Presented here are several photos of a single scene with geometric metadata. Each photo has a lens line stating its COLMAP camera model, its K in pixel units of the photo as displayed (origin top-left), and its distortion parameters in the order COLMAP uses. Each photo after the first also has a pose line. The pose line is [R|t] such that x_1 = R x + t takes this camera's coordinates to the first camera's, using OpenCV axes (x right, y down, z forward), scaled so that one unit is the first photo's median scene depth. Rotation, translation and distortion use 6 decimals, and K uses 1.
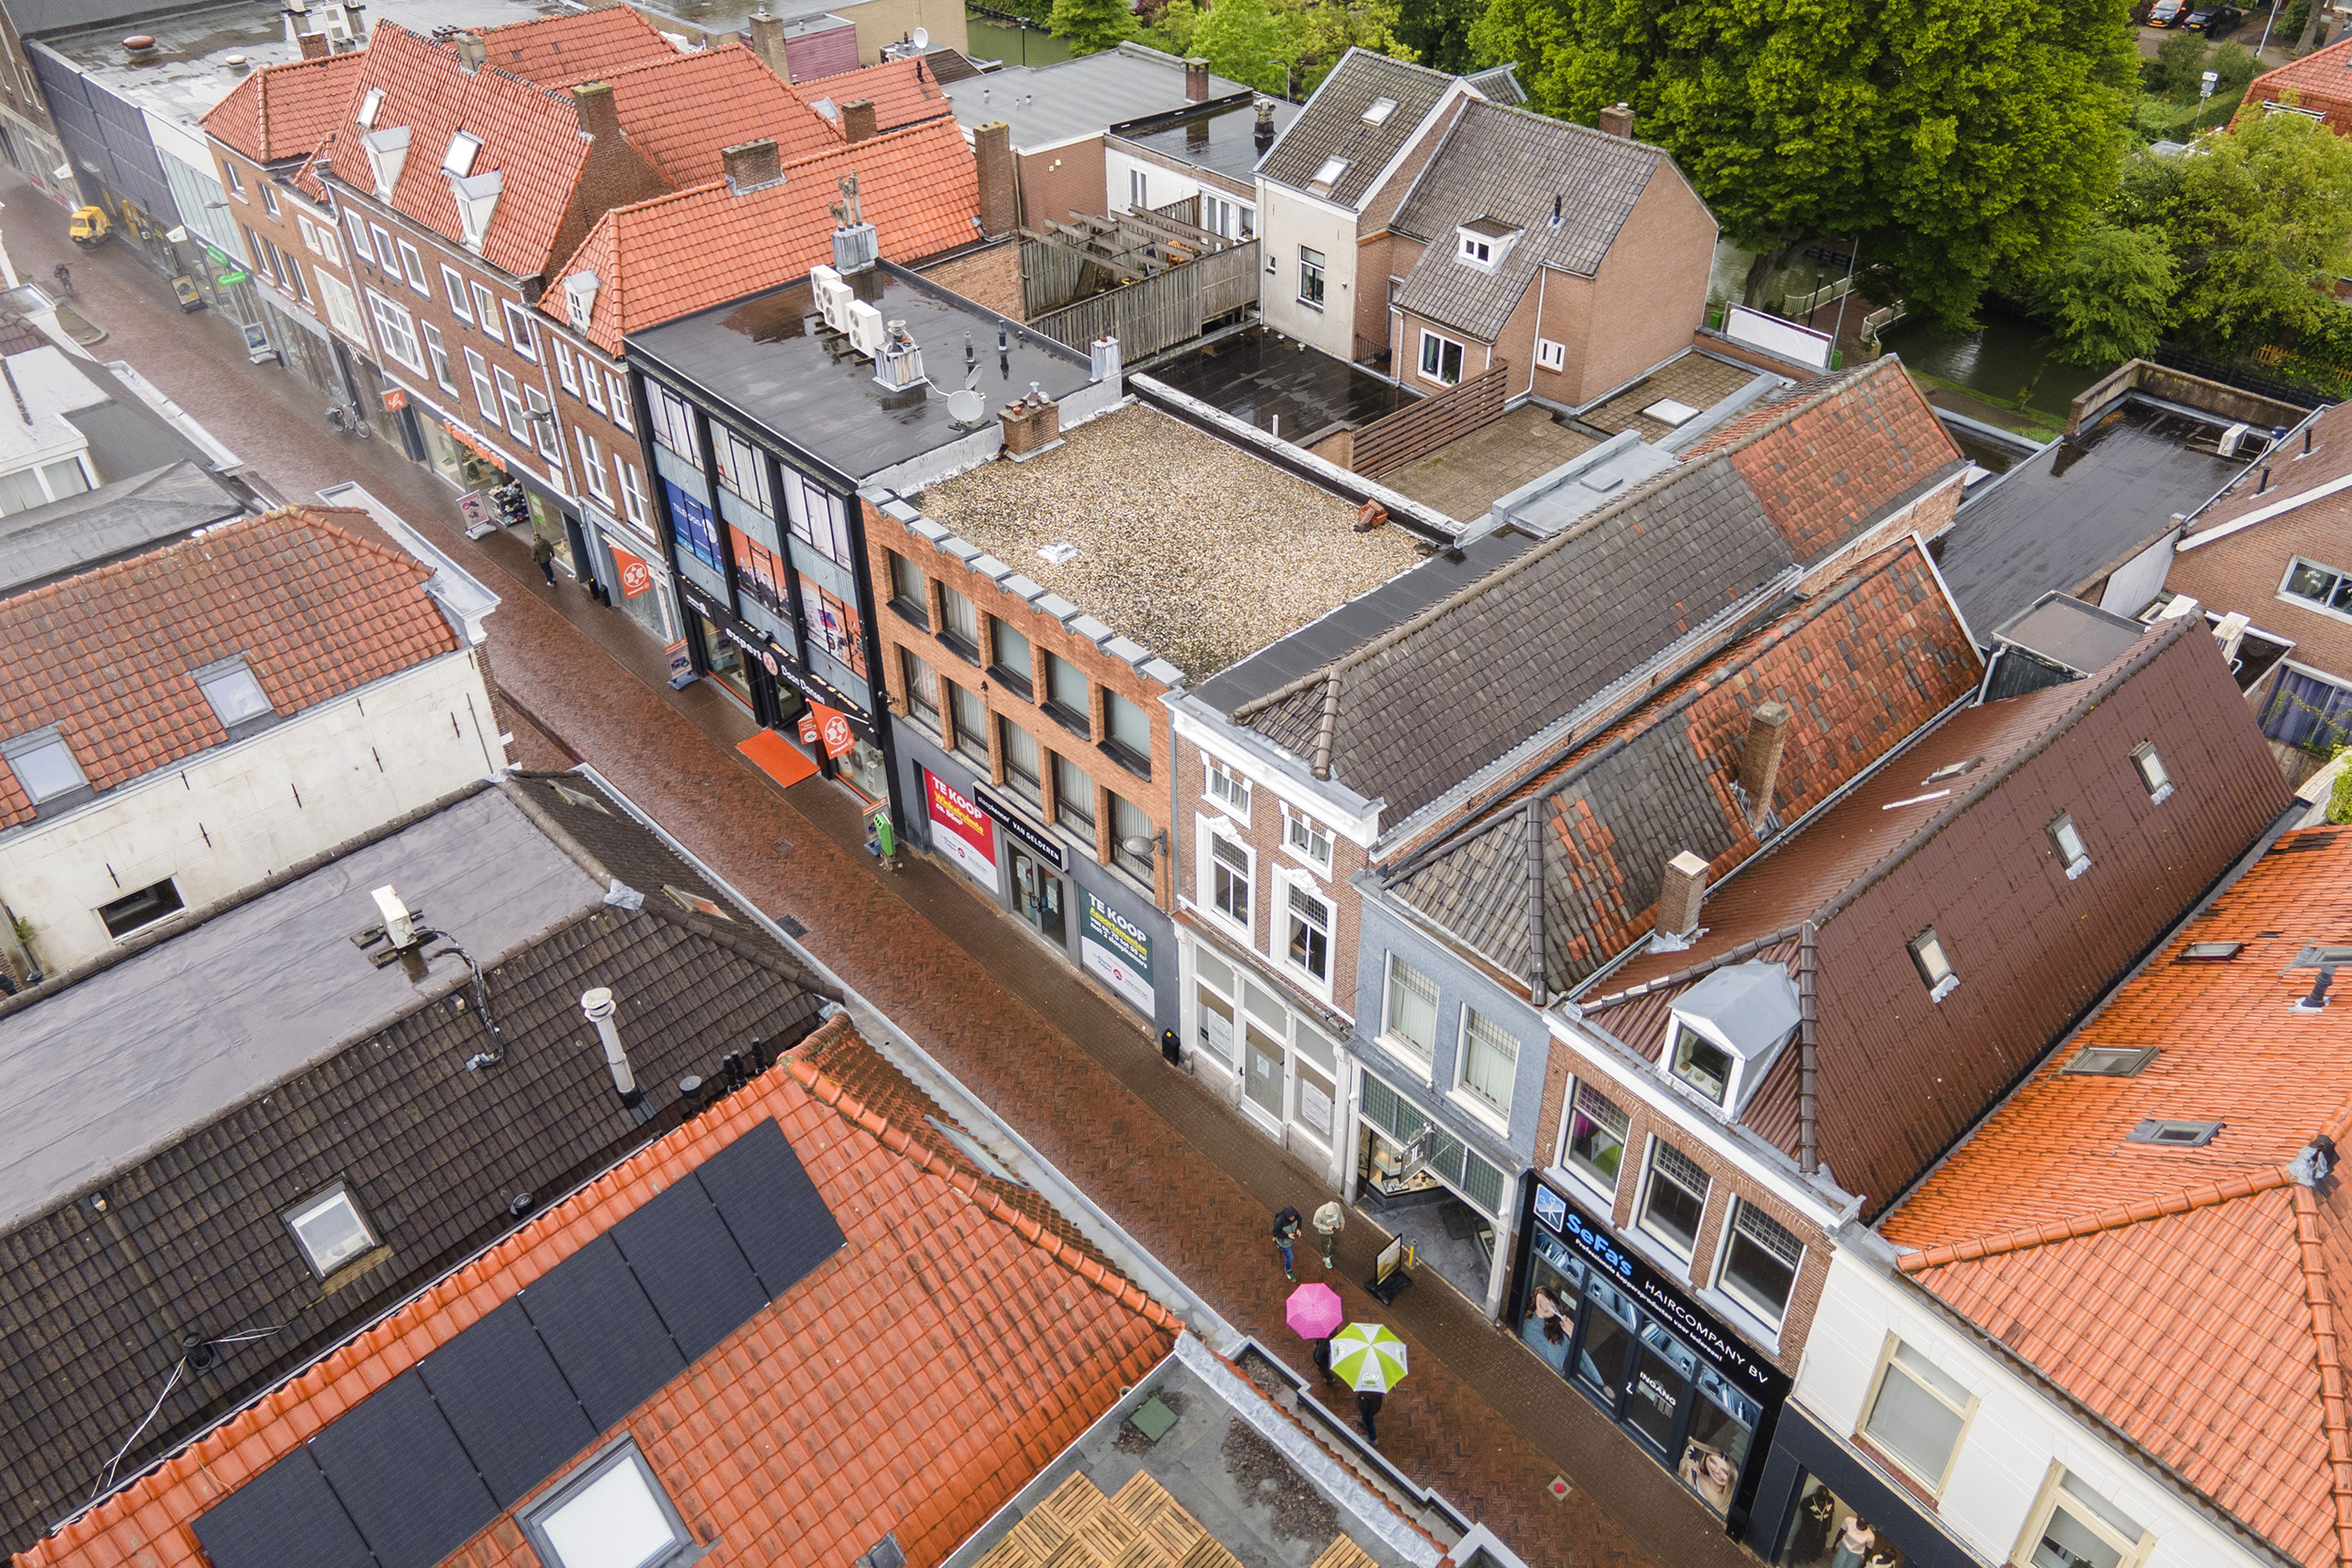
lens RADIAL K [[1729.9, 0, 1189.6], [0, 1729.9, 679.6], [0, 0, 1]] dist [0.022776, 0.040857]
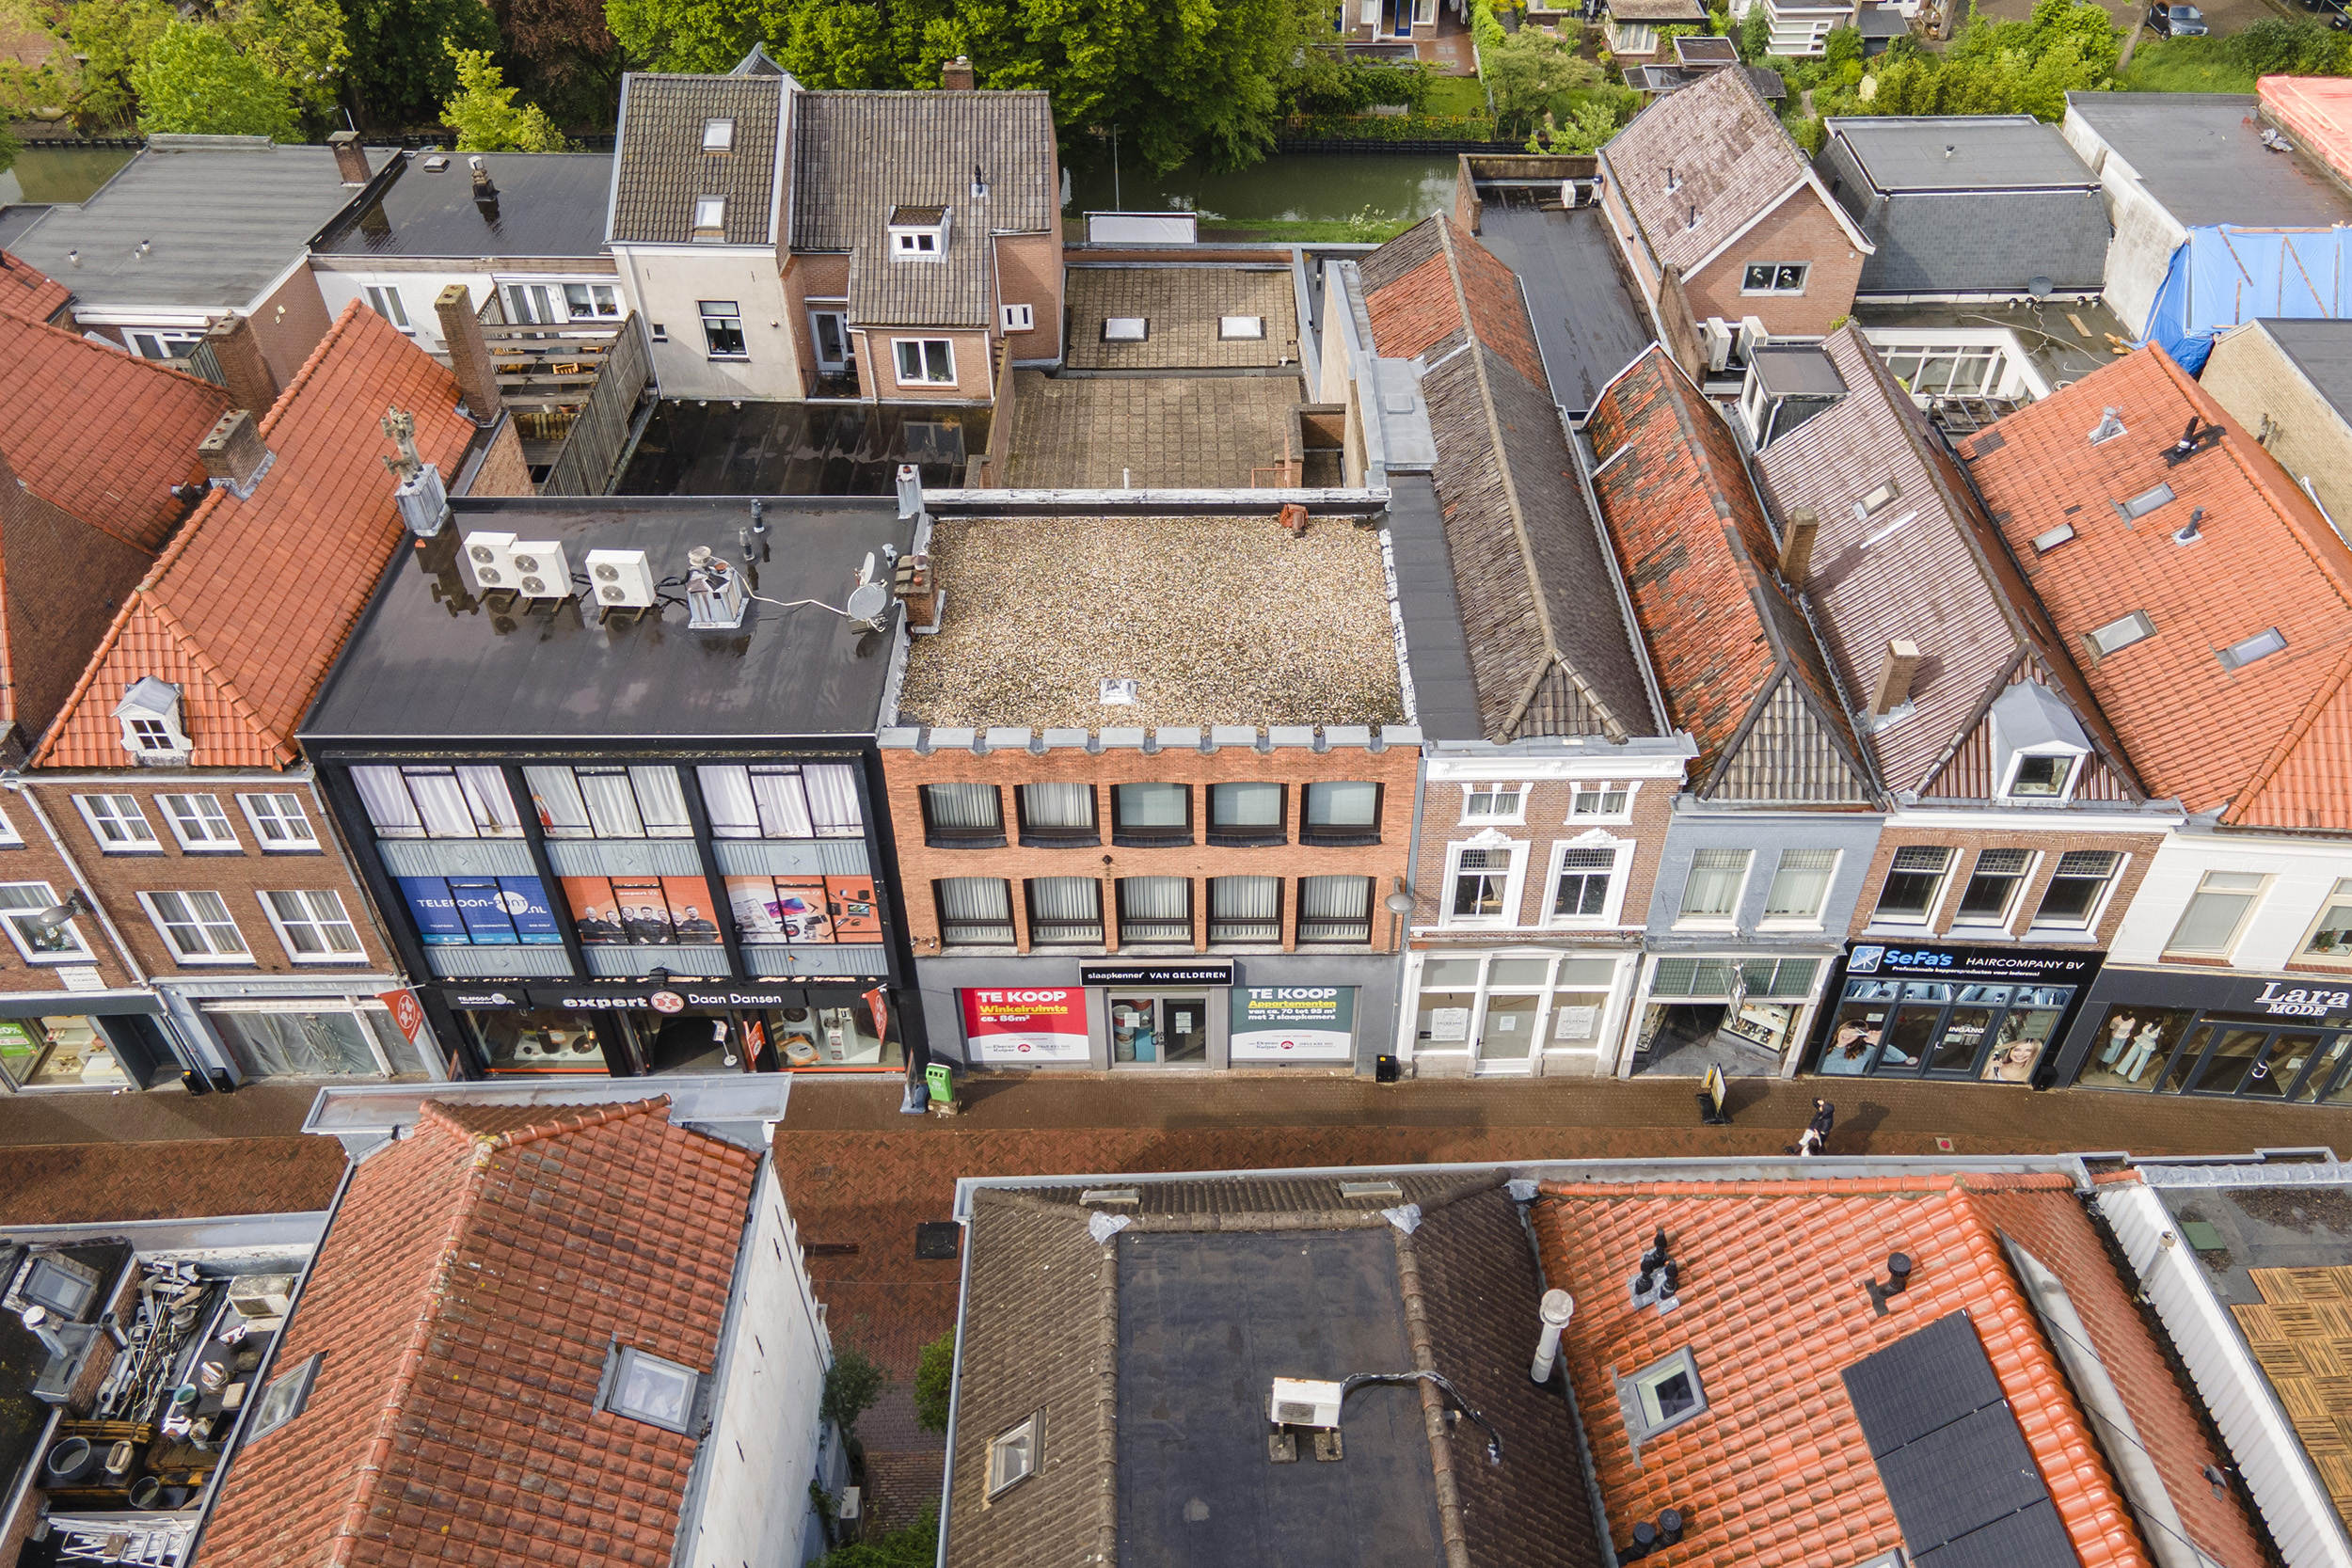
lens RADIAL K [[1729.9, 0, 1189.6], [0, 1729.9, 679.6], [0, 0, 1]] dist [0.022776, 0.040857]
pose [[0.683502, -0.466316, 0.561582, -0.514142], [0.421760, 0.880216, 0.217572, -0.240385], [-0.595771, 0.088141, 0.798303, 0.217114]]
